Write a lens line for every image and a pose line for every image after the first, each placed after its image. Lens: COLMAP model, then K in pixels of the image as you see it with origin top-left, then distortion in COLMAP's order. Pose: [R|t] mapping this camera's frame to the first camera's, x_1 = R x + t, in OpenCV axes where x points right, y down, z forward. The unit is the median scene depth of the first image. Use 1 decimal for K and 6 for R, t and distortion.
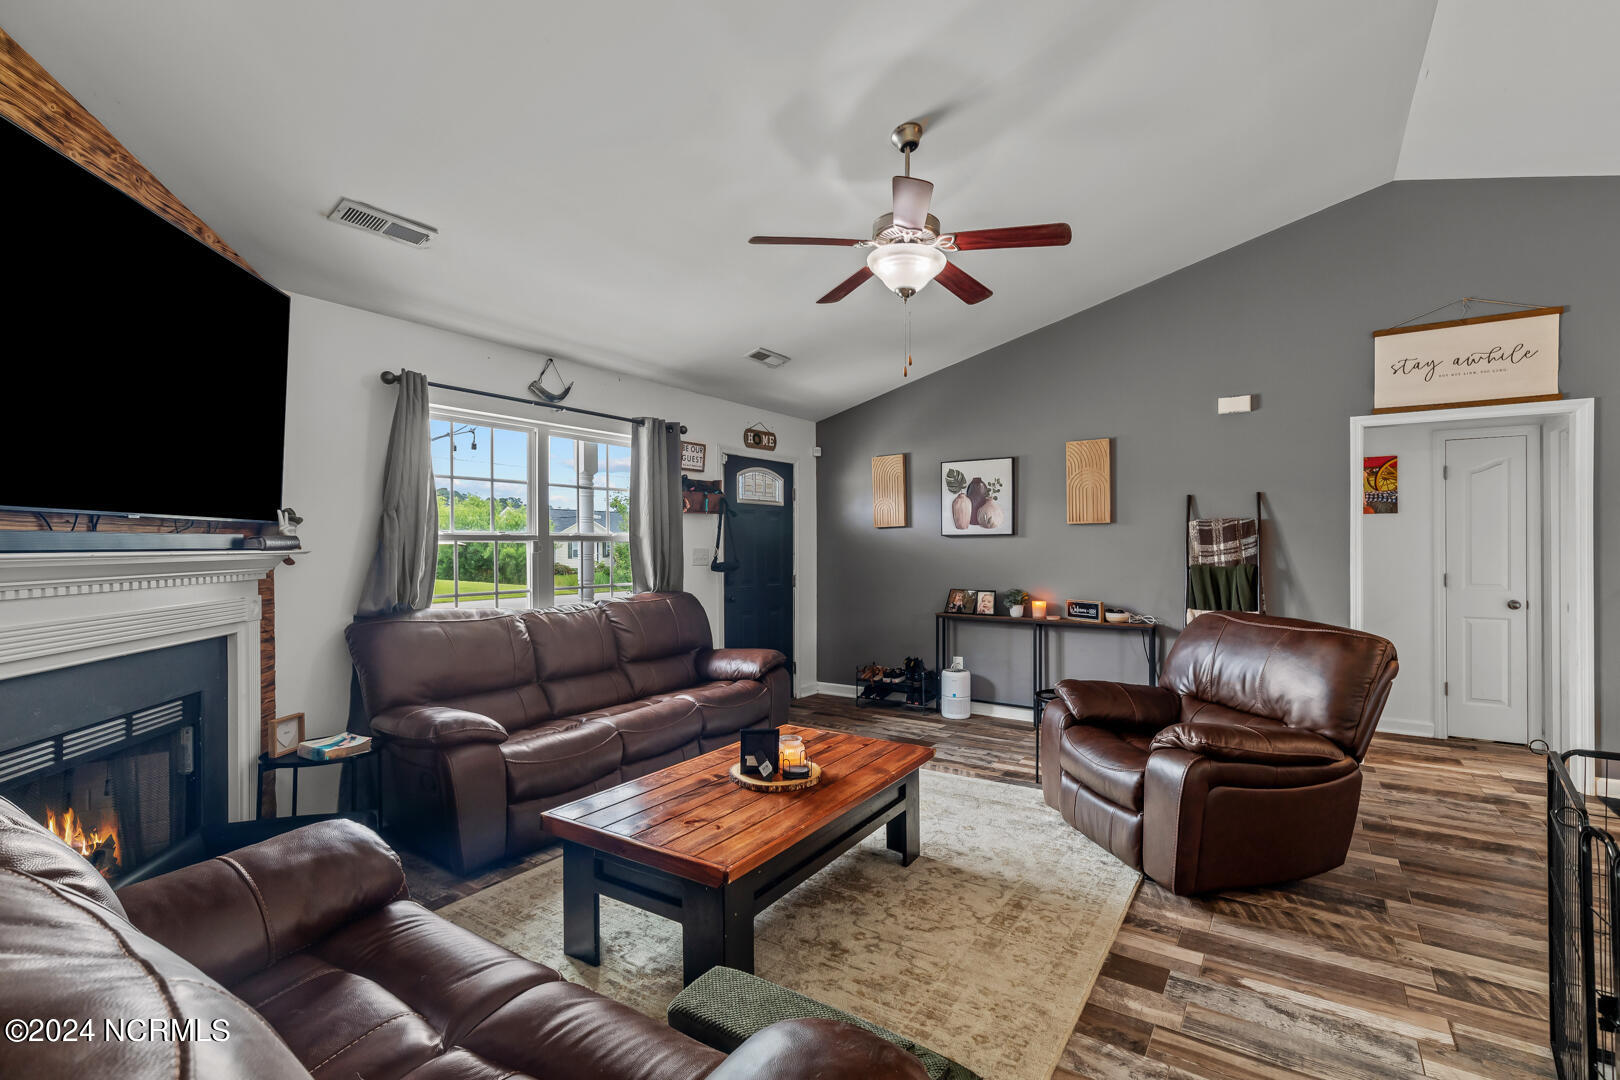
lens RADIAL K [[739.1, 0, 823.5], [0, 739.1, 549.6], [0, 0, 1]] dist [0.010297, -0.002695]
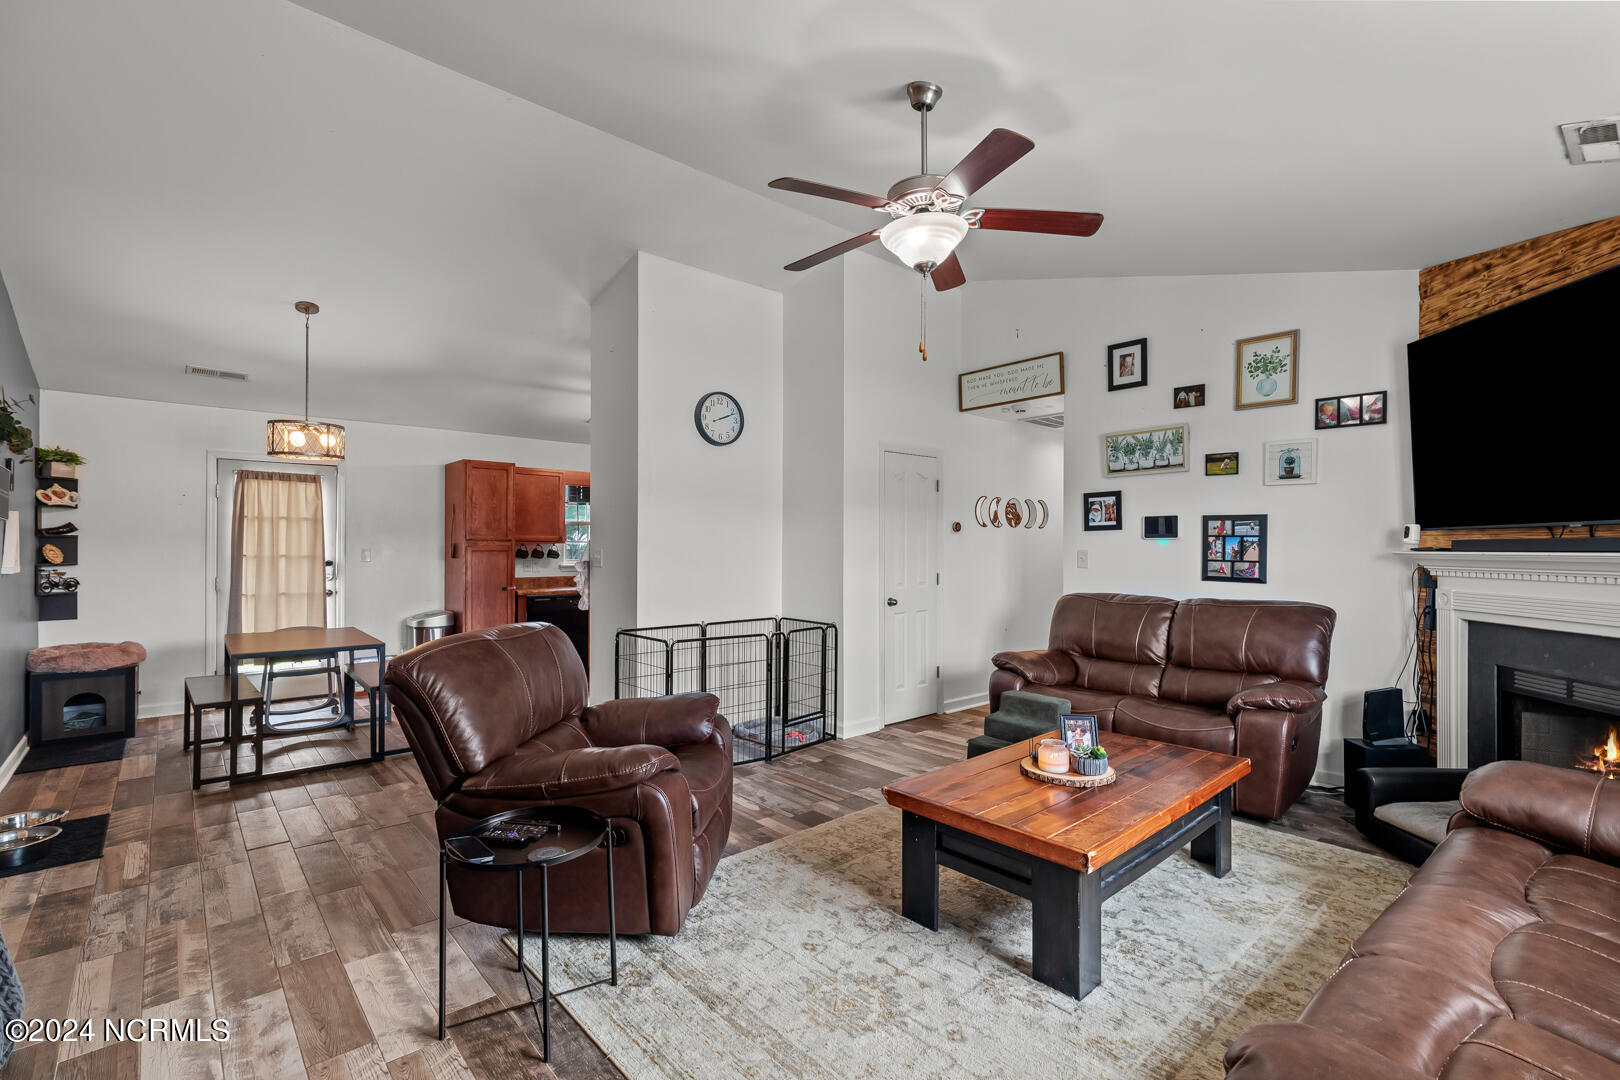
lens RADIAL K [[720.6, 0, 826.0], [0, 720.6, 545.5], [0, 0, 1]] dist [0.006791, -0.000222]
pose [[-0.964999, 0.000534, 0.262252, 0.001020], [0.001577, 0.999992, 0.003766, -0.007521], [-0.262248, 0.004048, -0.964992, 1.174923]]
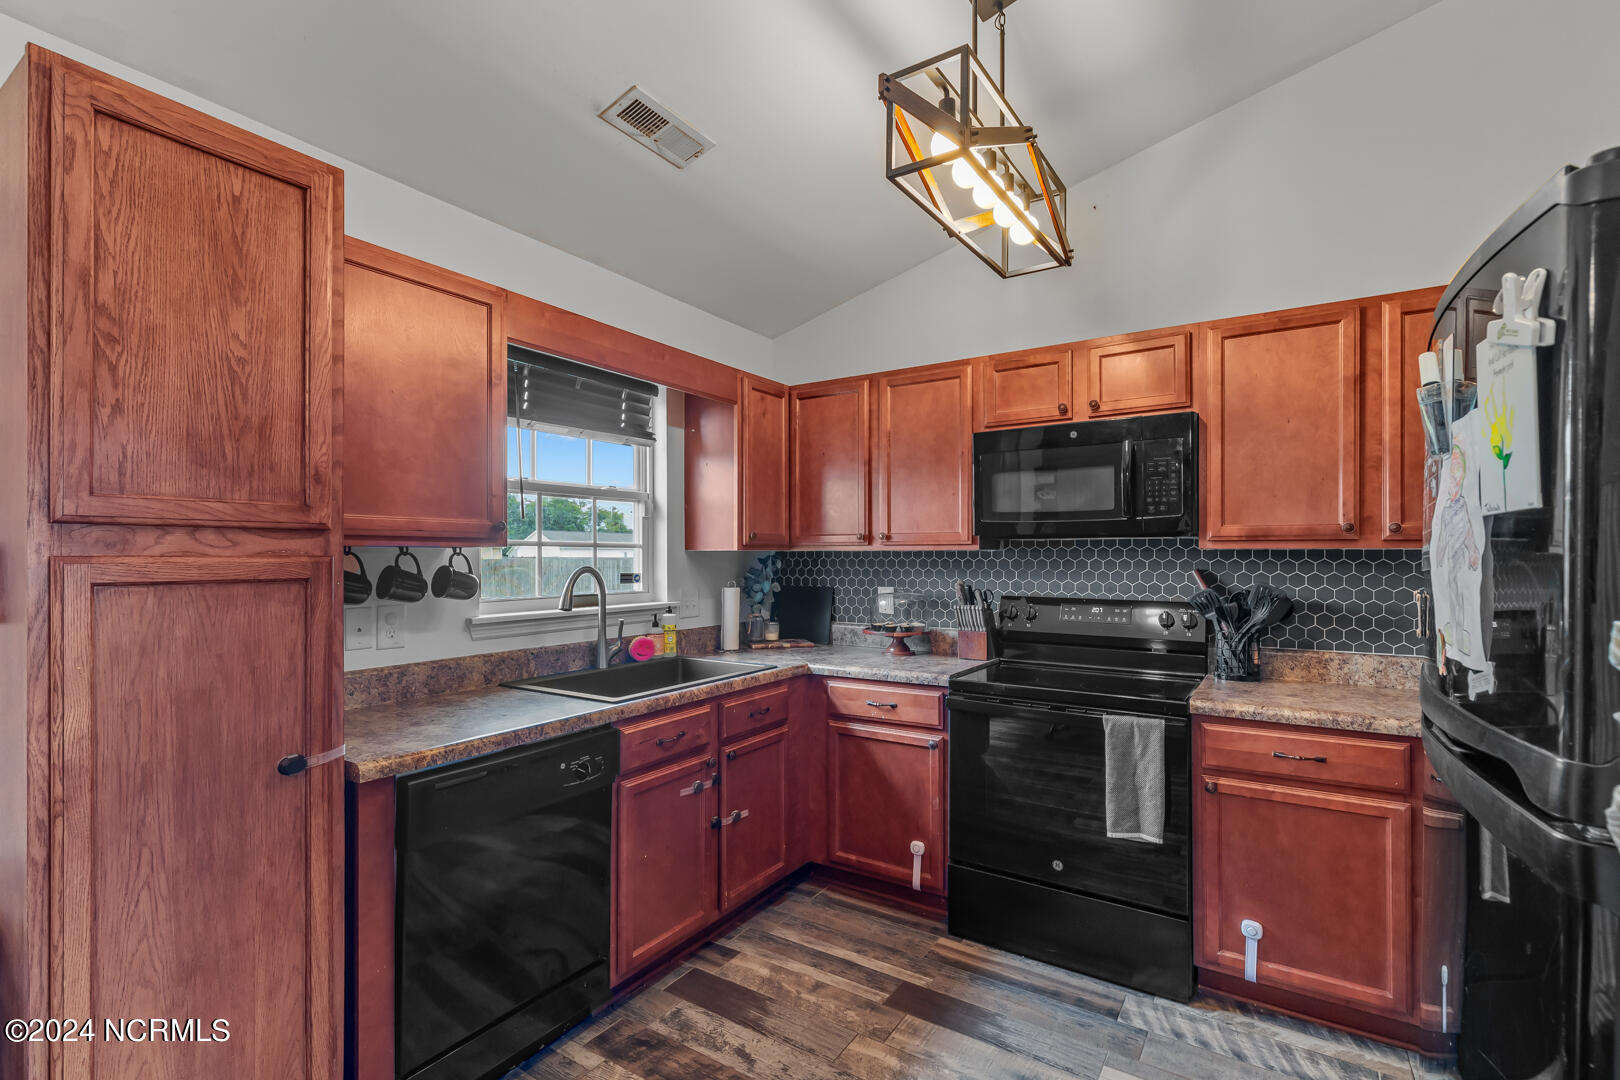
lens RADIAL K [[739.1, 0, 802.4], [0, 739.1, 552.7], [0, 0, 1]] dist [0.010297, -0.002695]
pose [[-0.999969, 0.004190, 0.006653, 0.762697], [0.004208, 0.999988, 0.002639, -0.003838], [-0.006642, 0.002666, -0.999974, 0.284197]]
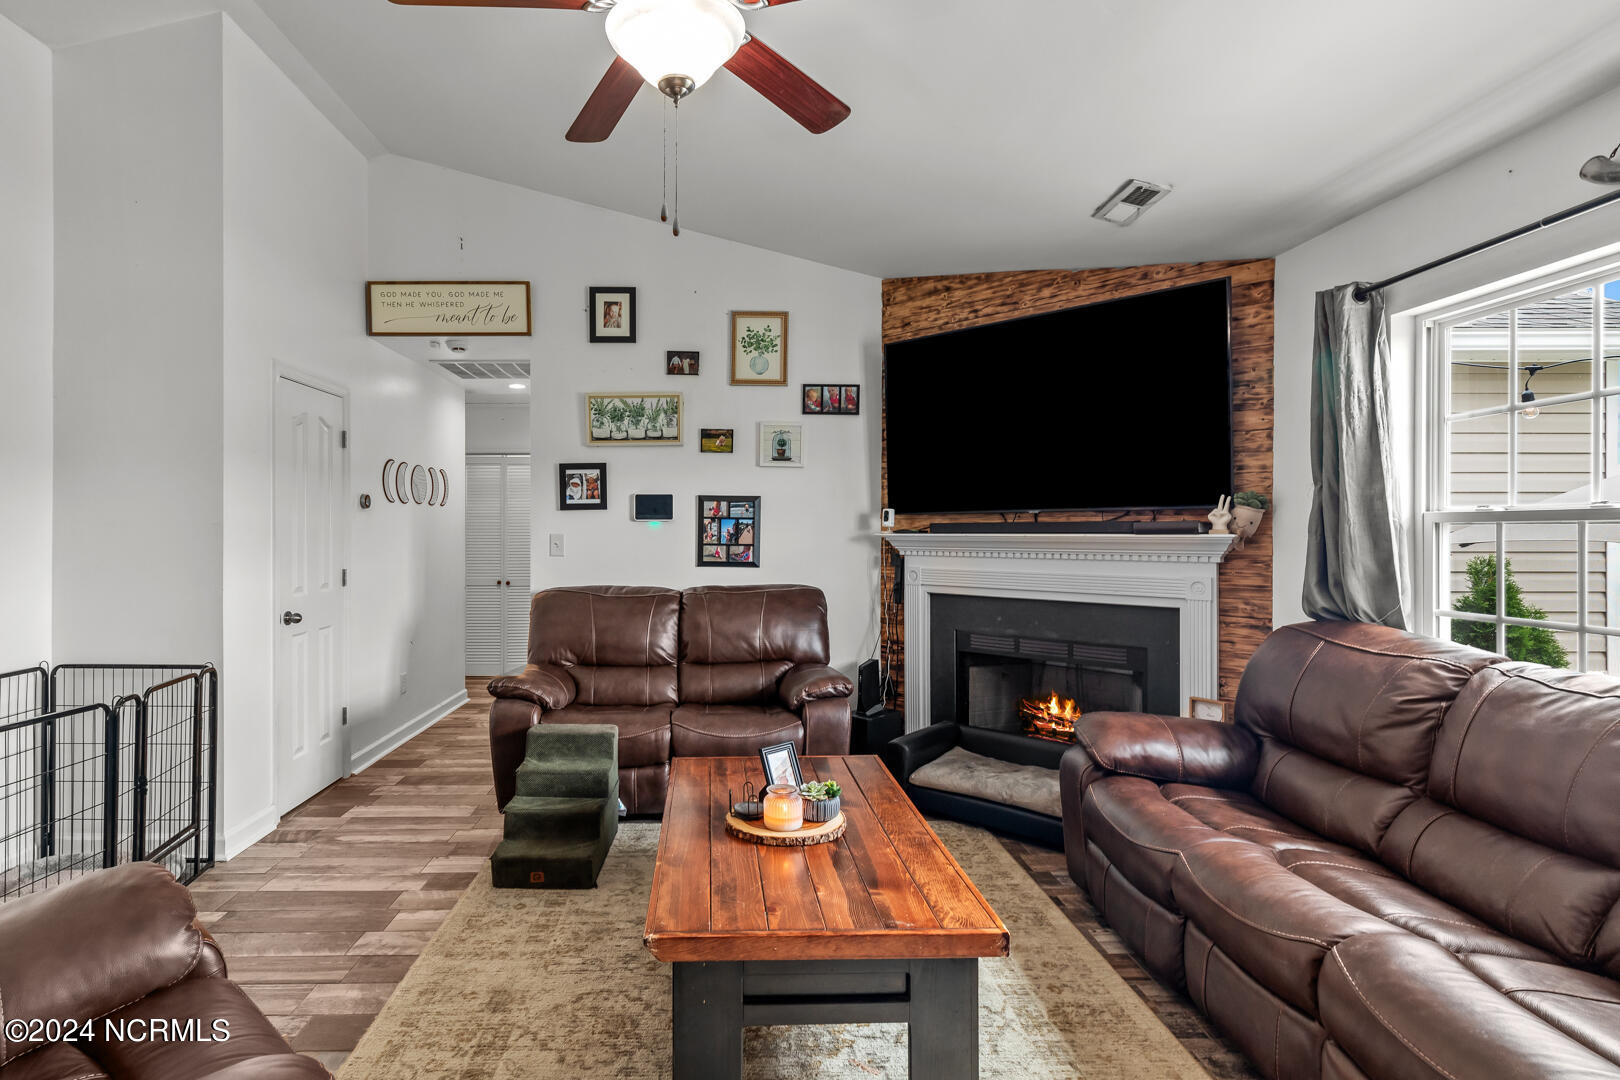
lens RADIAL K [[804.6, 0, 716.9], [0, 804.6, 530.0], [0, 0, 1]] dist [0.007195, -0.004175]
pose [[-0.839813, 0.001341, -0.542875, 0.269130], [-0.001544, 0.999987, 0.004857, -0.005870], [0.542874, 0.004917, -0.839800, 0.958362]]
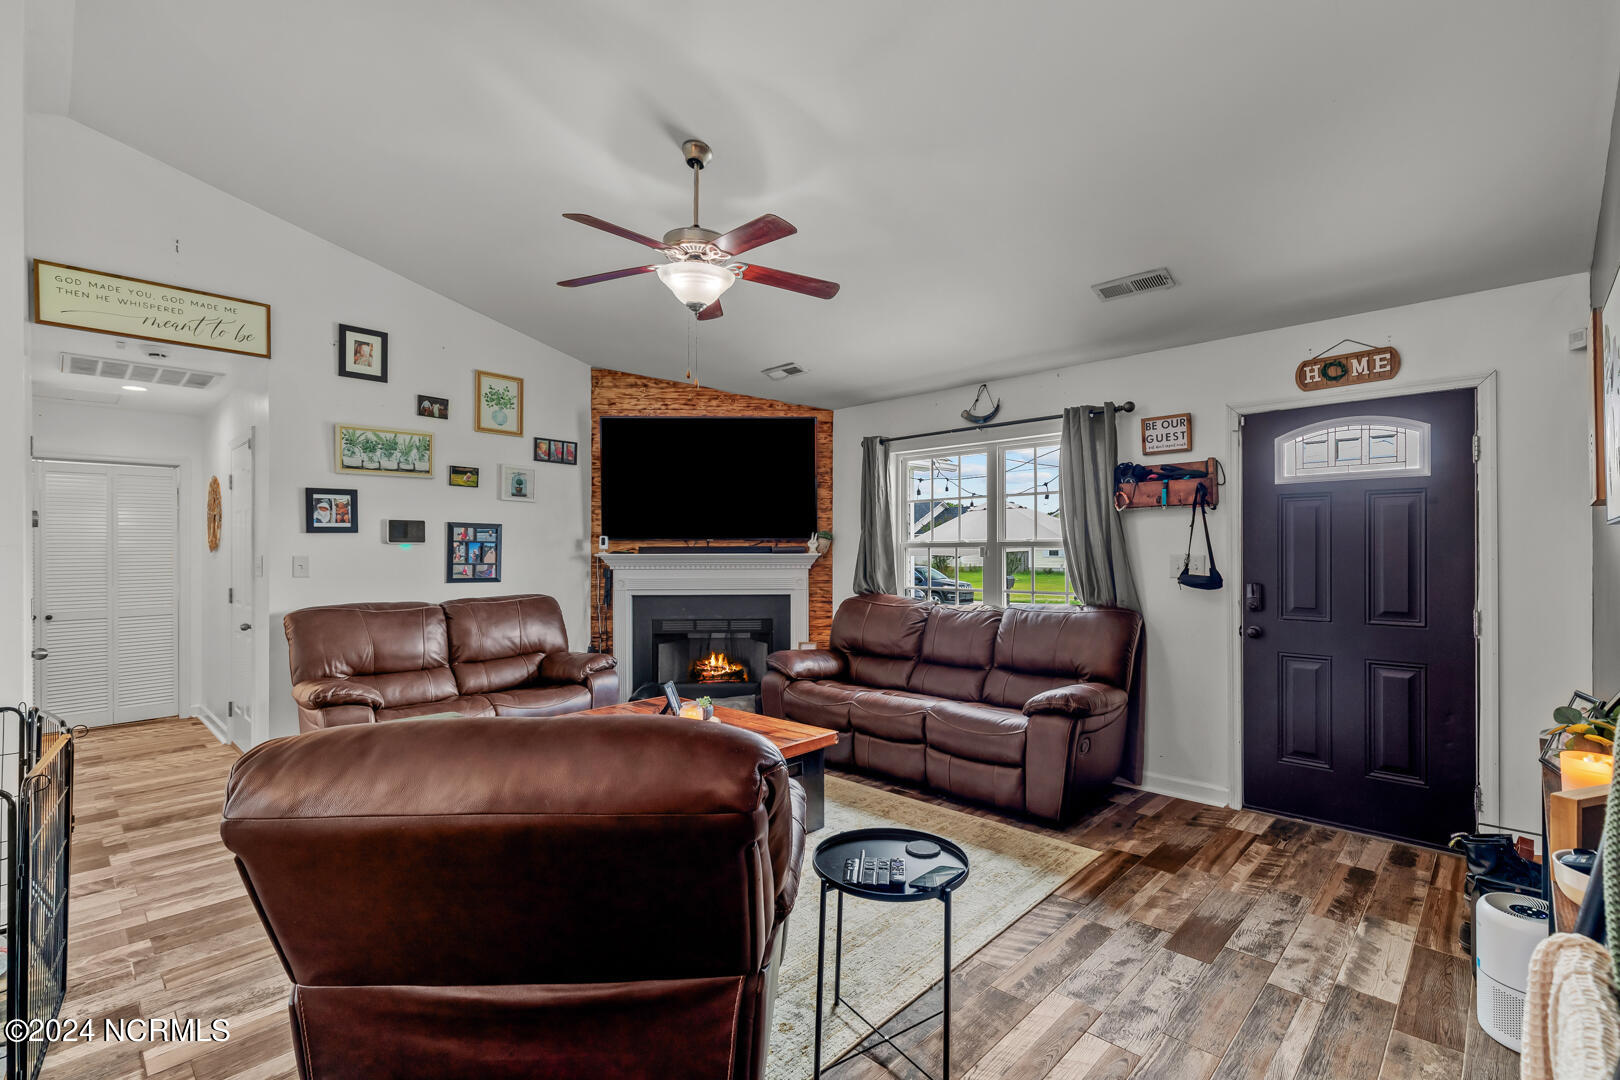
lens RADIAL K [[739.1, 0, 829.5], [0, 739.1, 550.9], [0, 0, 1]] dist [0.010297, -0.002695]
pose [[-0.177723, 0.002298, -0.984078, 0.682434], [-0.003602, 0.999989, 0.002985, -0.007225], [0.984074, 0.004075, -0.177713, 0.852525]]
